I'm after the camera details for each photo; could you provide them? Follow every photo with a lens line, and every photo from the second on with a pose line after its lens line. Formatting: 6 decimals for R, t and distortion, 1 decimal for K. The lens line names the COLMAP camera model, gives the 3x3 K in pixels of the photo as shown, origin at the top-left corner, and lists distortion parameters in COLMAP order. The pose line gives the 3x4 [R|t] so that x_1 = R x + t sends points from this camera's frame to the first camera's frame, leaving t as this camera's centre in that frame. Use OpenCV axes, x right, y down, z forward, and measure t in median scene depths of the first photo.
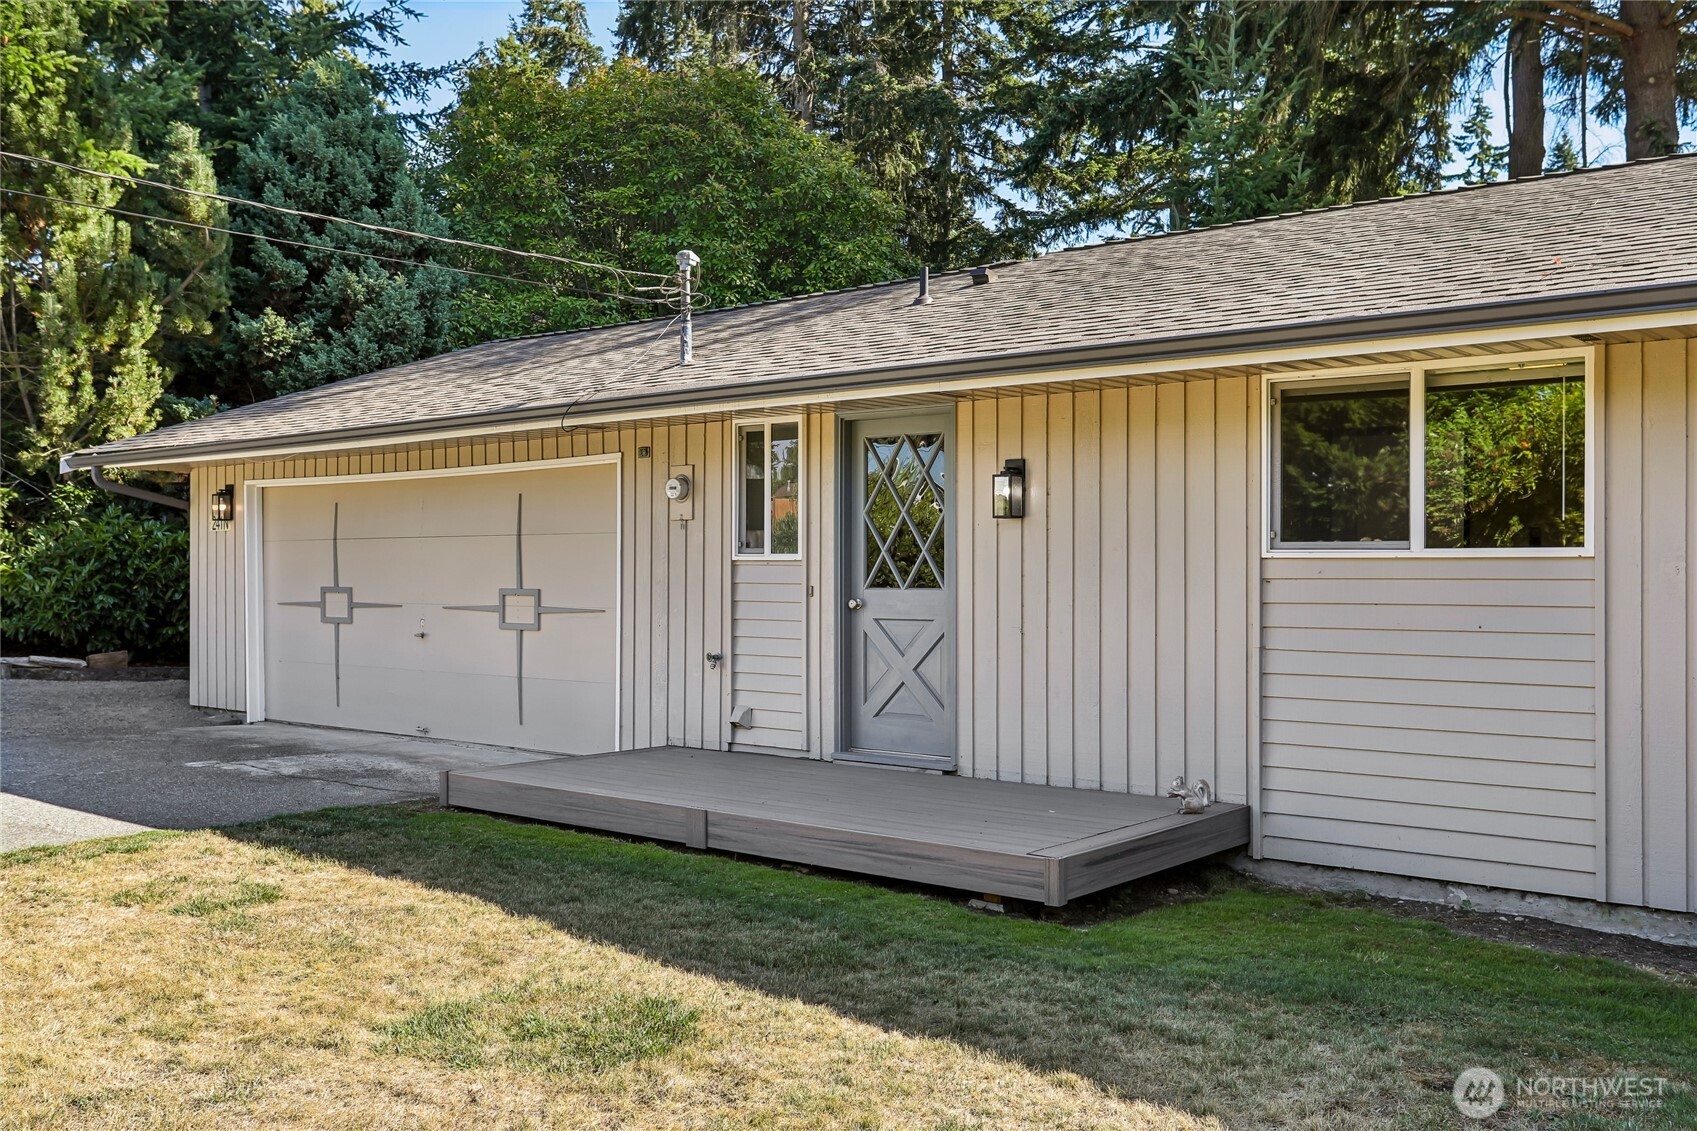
lens RADIAL K [[1498.5, 0, 848.5], [0, 1498.5, 565.5], [0, 0, 1]] dist [0.002246, 0.001524]
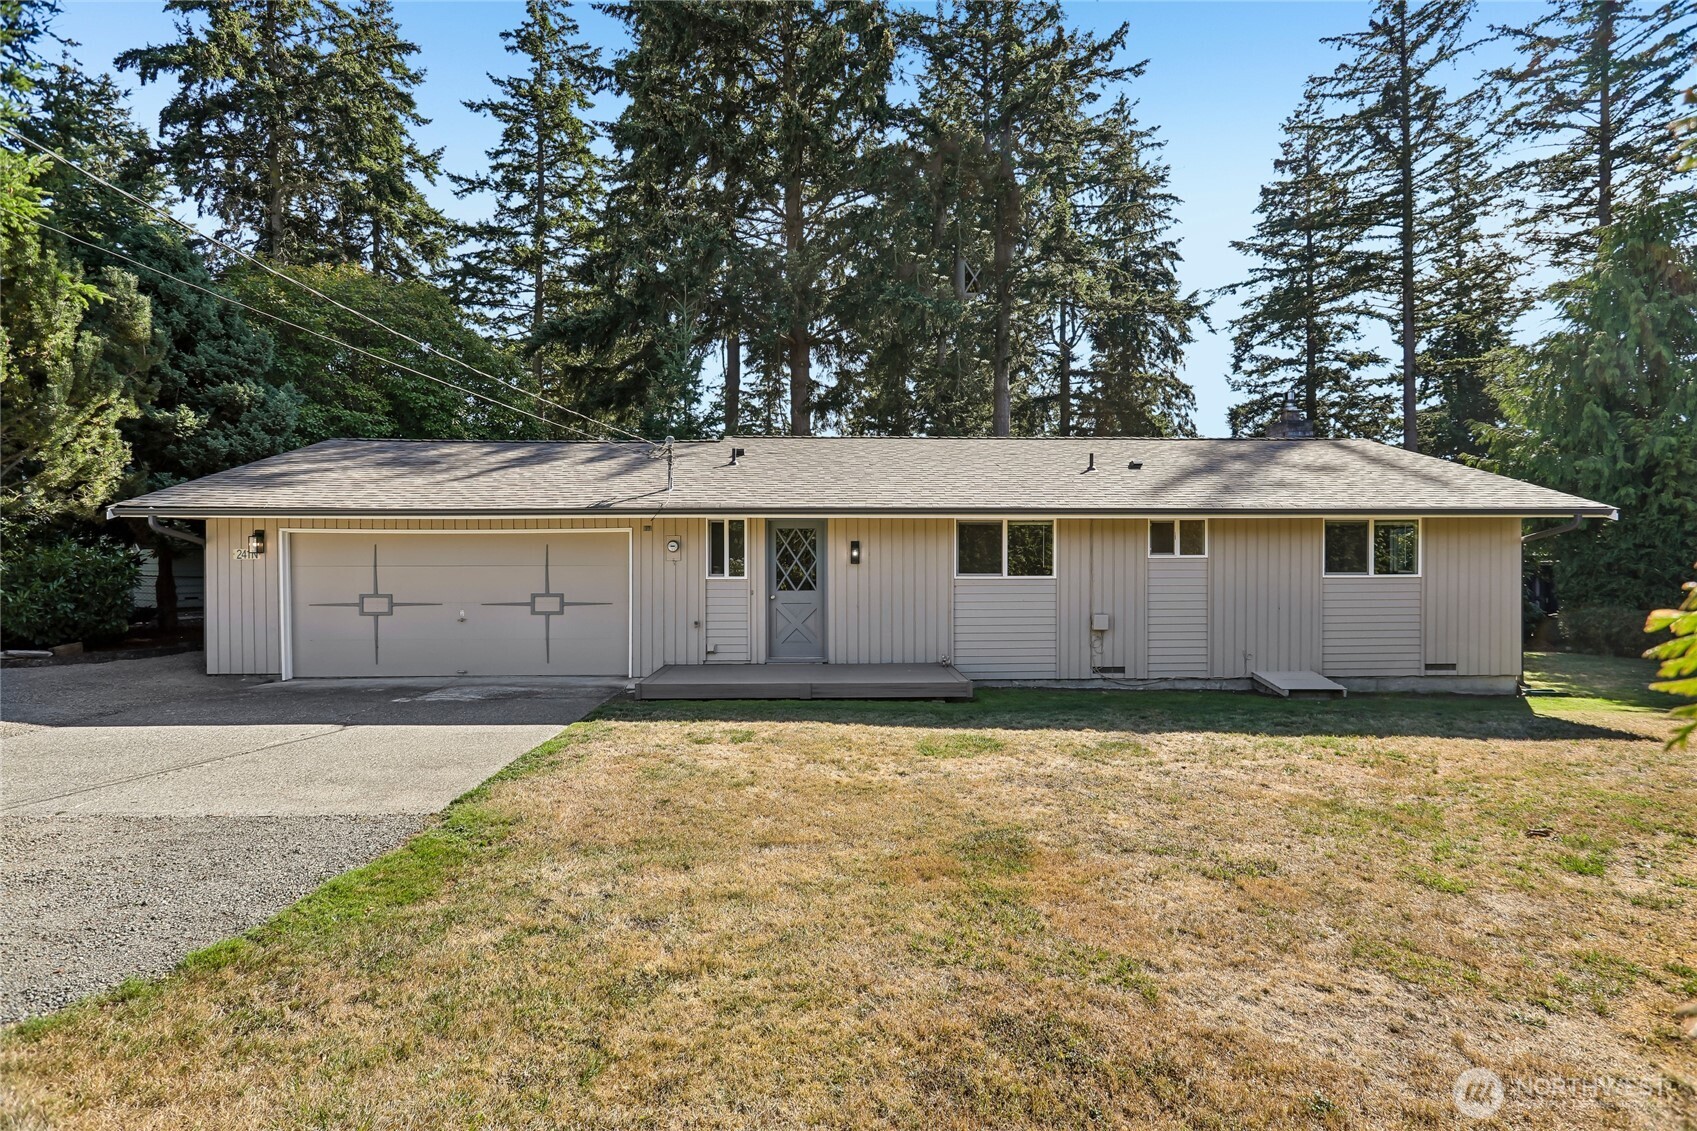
lens RADIAL K [[805.2, 0, 853.0], [0, 805.2, 564.8], [0, 0, 1]] dist [-0.002424, 0.002225]
pose [[0.753254, -0.004429, 0.657715, -0.609647], [-0.000622, 0.999972, 0.007446, -0.029484], [-0.657730, -0.006018, 0.753230, -0.046234]]
